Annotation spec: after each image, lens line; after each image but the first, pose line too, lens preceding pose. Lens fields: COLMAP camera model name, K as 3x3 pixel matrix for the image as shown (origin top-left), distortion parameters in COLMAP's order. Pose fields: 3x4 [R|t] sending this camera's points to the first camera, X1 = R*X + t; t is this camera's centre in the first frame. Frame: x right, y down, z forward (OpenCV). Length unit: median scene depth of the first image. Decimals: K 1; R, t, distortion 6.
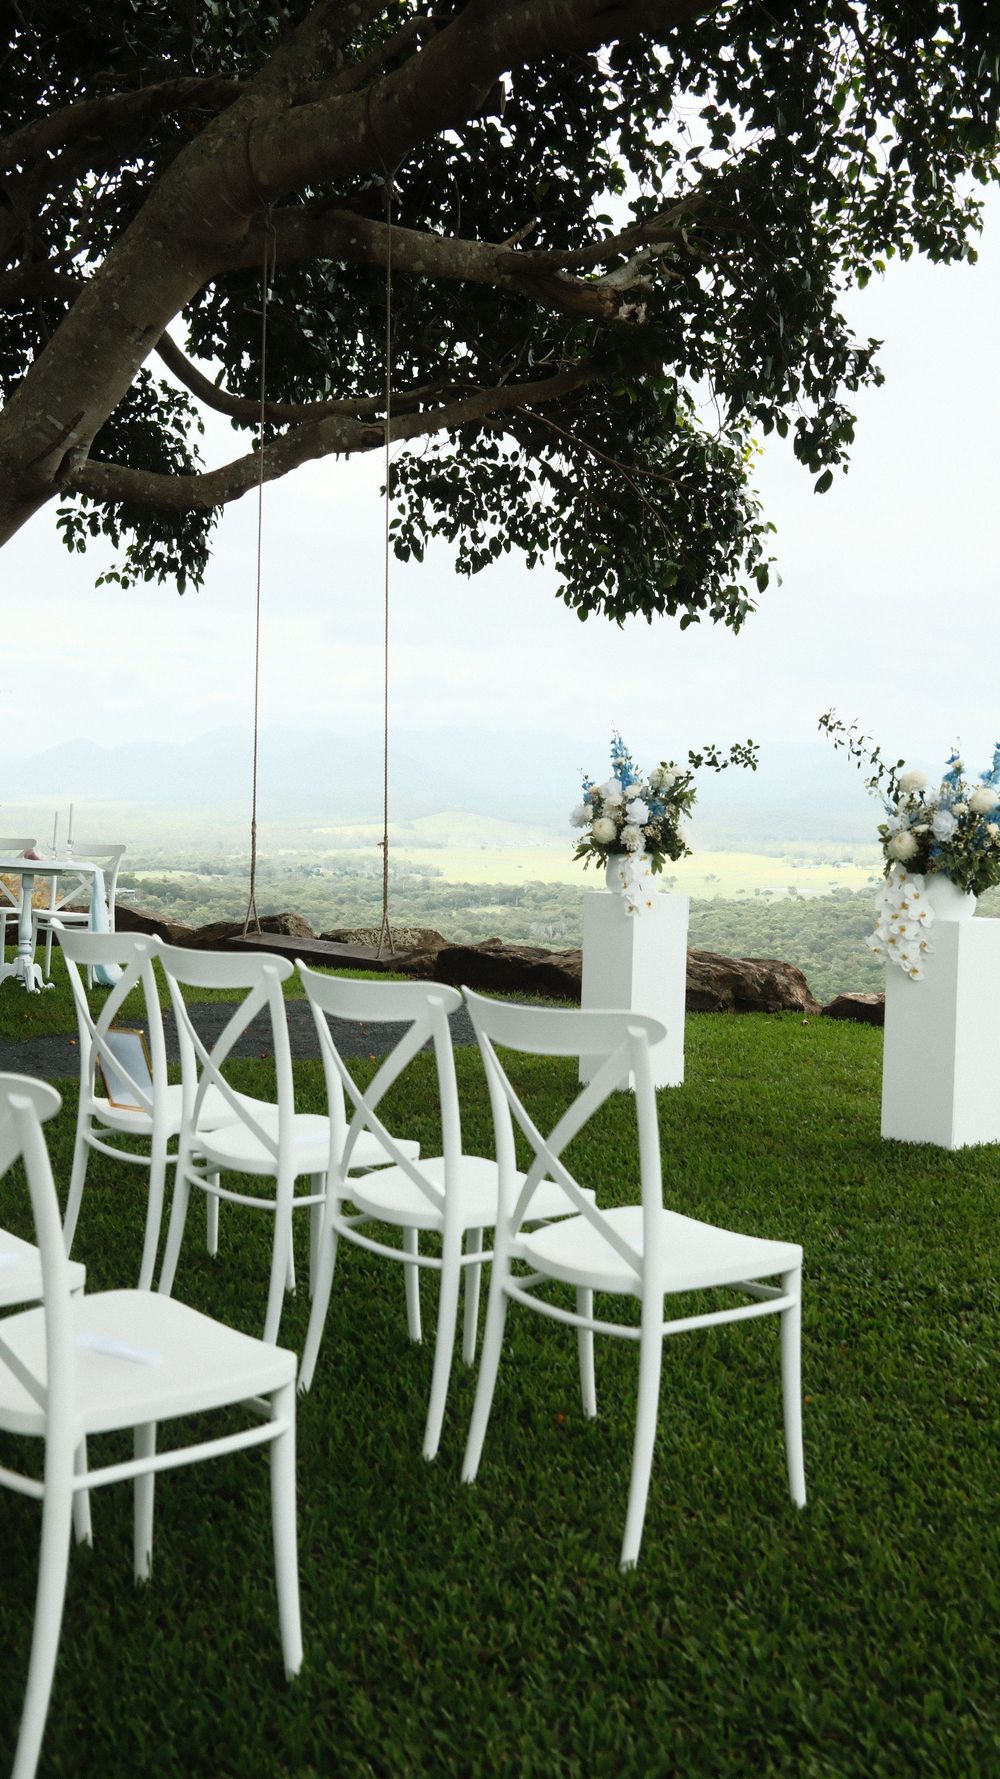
lens RADIAL K [[1819.4, 0, 516.8], [0, 1819.4, 874.0], [0, 0, 1]] dist [-0.028037, 0.022944]
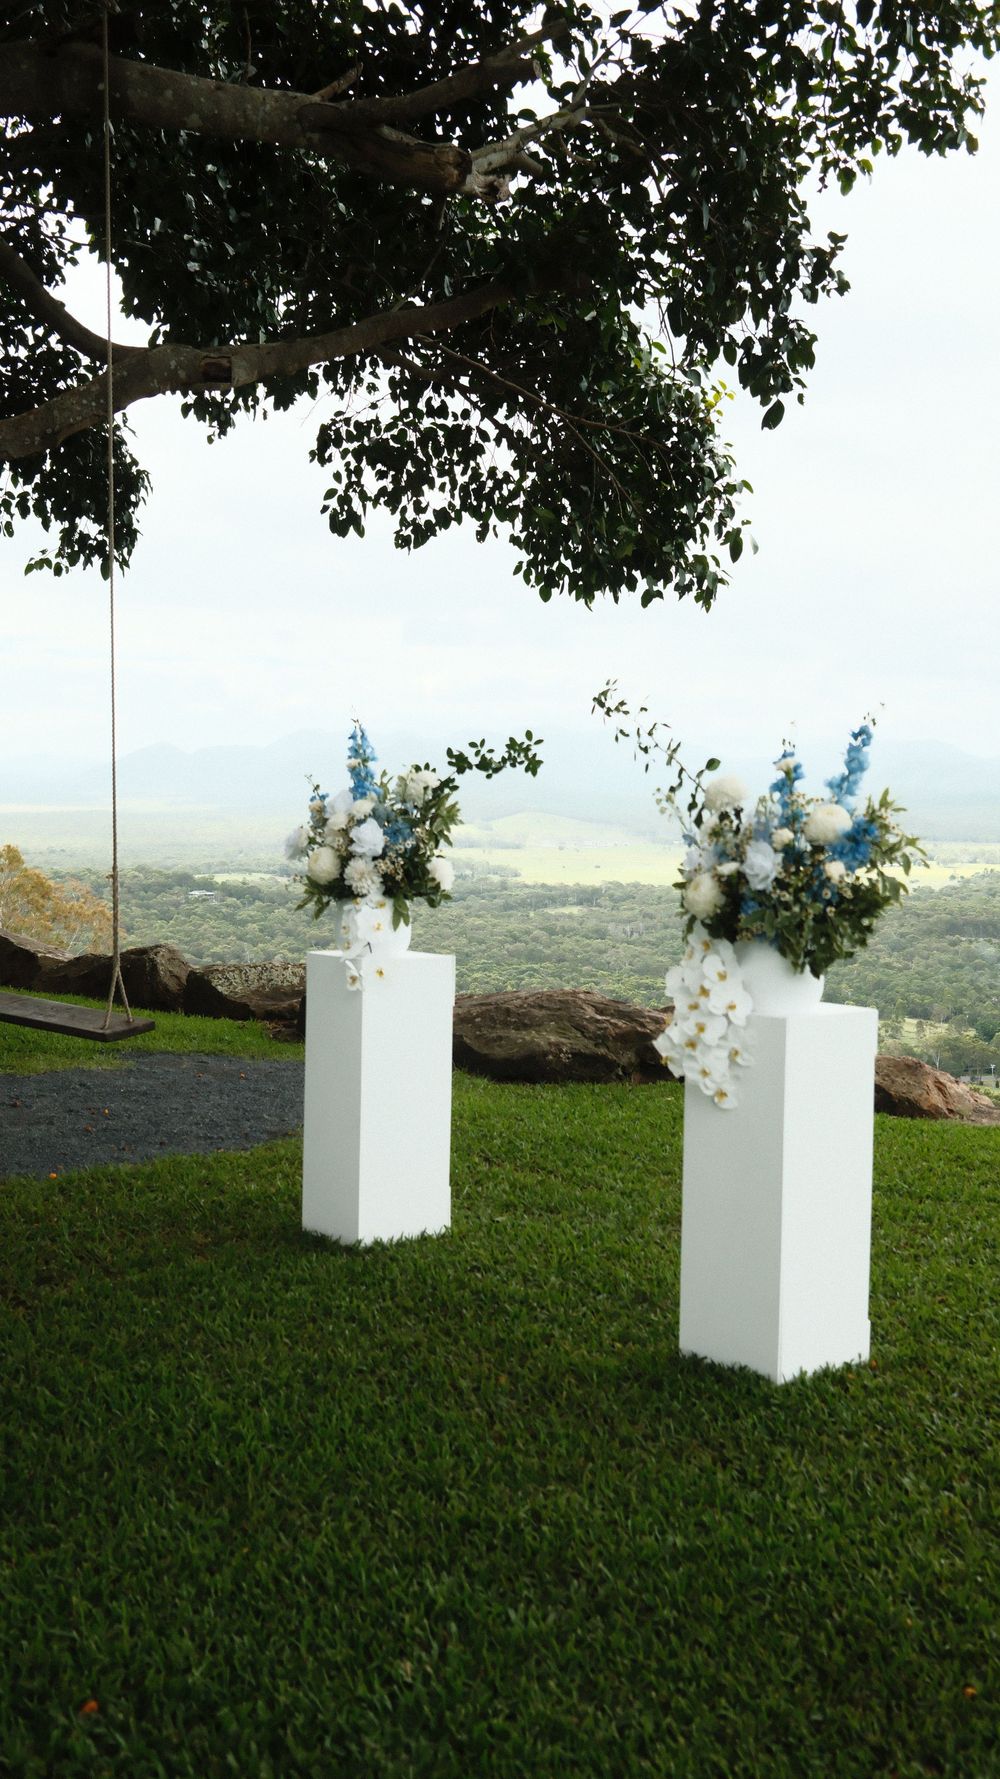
lens RADIAL K [[1812.9, 0, 500.0], [0, 1812.9, 889.5], [0, 0, 1]] dist [-0.037570, 0.083095]
pose [[0.998550, -0.005293, -0.053563, 0.074214], [0.005750, 0.999948, 0.008388, -0.009831], [0.053515, -0.008684, 0.998529, 0.155314]]
